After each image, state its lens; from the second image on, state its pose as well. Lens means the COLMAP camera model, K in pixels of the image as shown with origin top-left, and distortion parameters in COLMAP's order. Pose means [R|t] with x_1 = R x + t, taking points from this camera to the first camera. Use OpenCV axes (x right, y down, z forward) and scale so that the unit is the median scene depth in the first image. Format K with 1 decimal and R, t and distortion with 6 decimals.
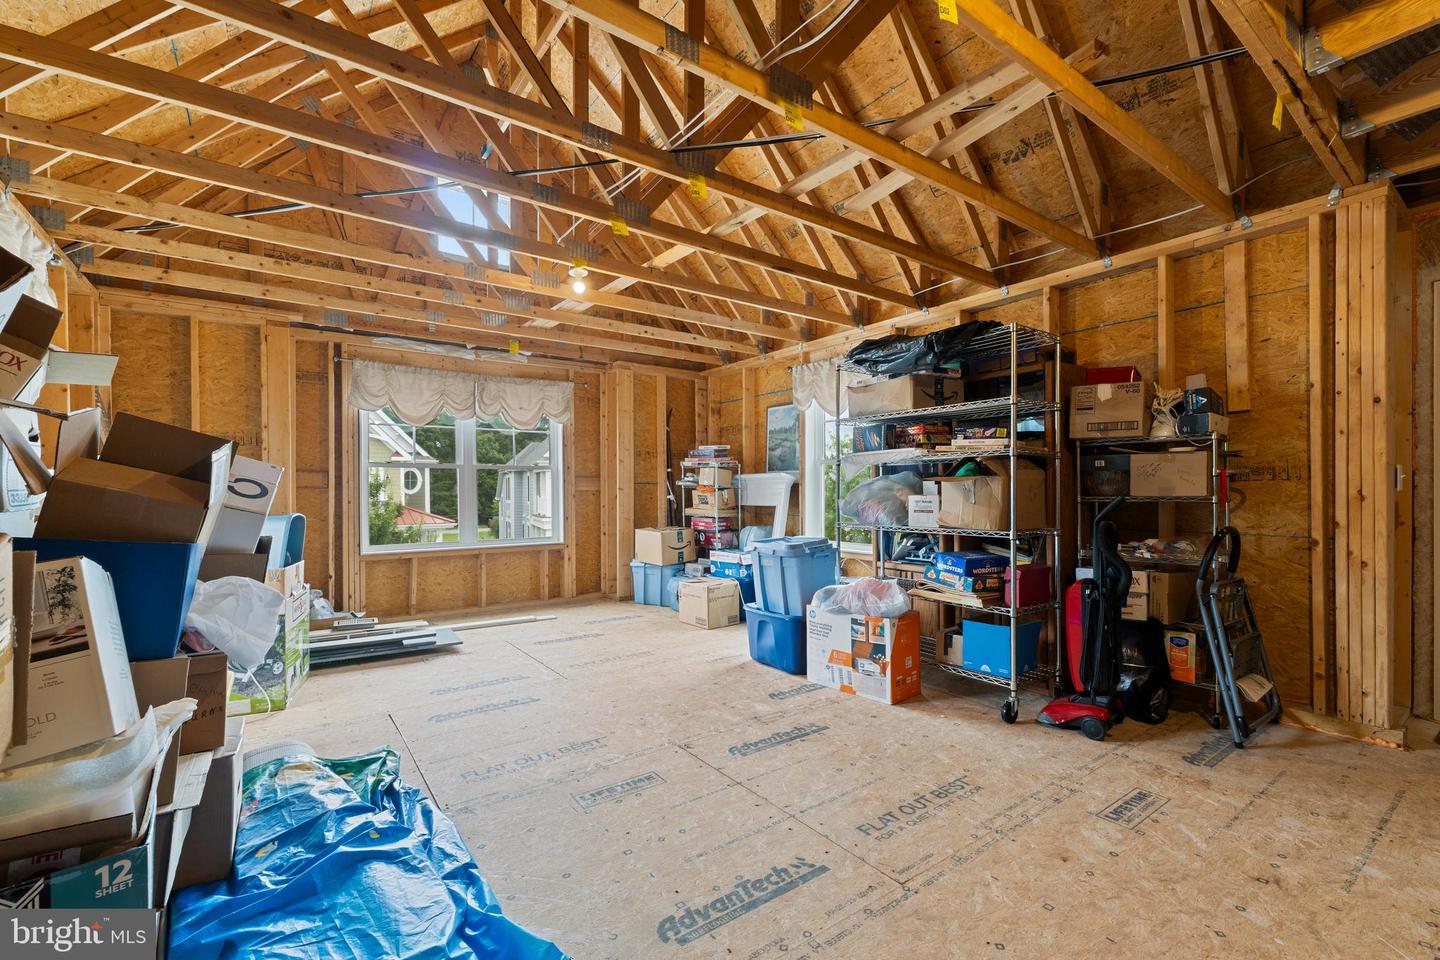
lens RADIAL K [[617.7, 0, 718.7], [0, 617.7, 504.1], [0, 0, 1]] dist [0.016151, 0.000178]
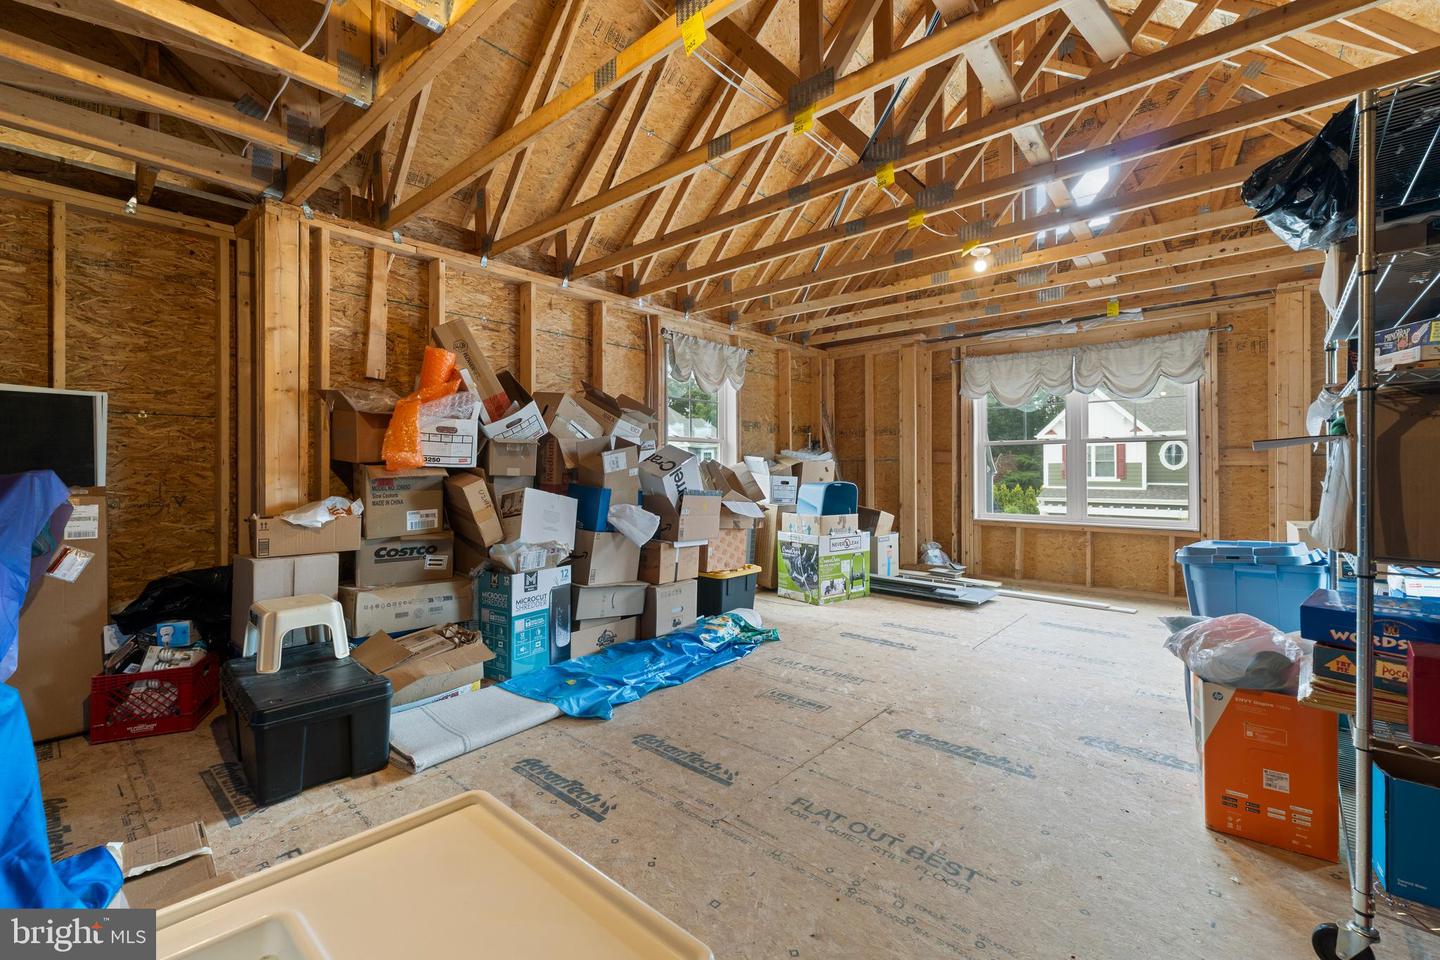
lens RADIAL K [[612.7, 0, 717.7], [0, 612.7, 474.3], [0, 0, 1]] dist [0.001216, -0.000002]
pose [[0.215090, 0.013526, -0.976500, 0.564918], [-0.020377, 0.999749, 0.009359, -0.007234], [0.976382, 0.017885, 0.215312, 0.310894]]
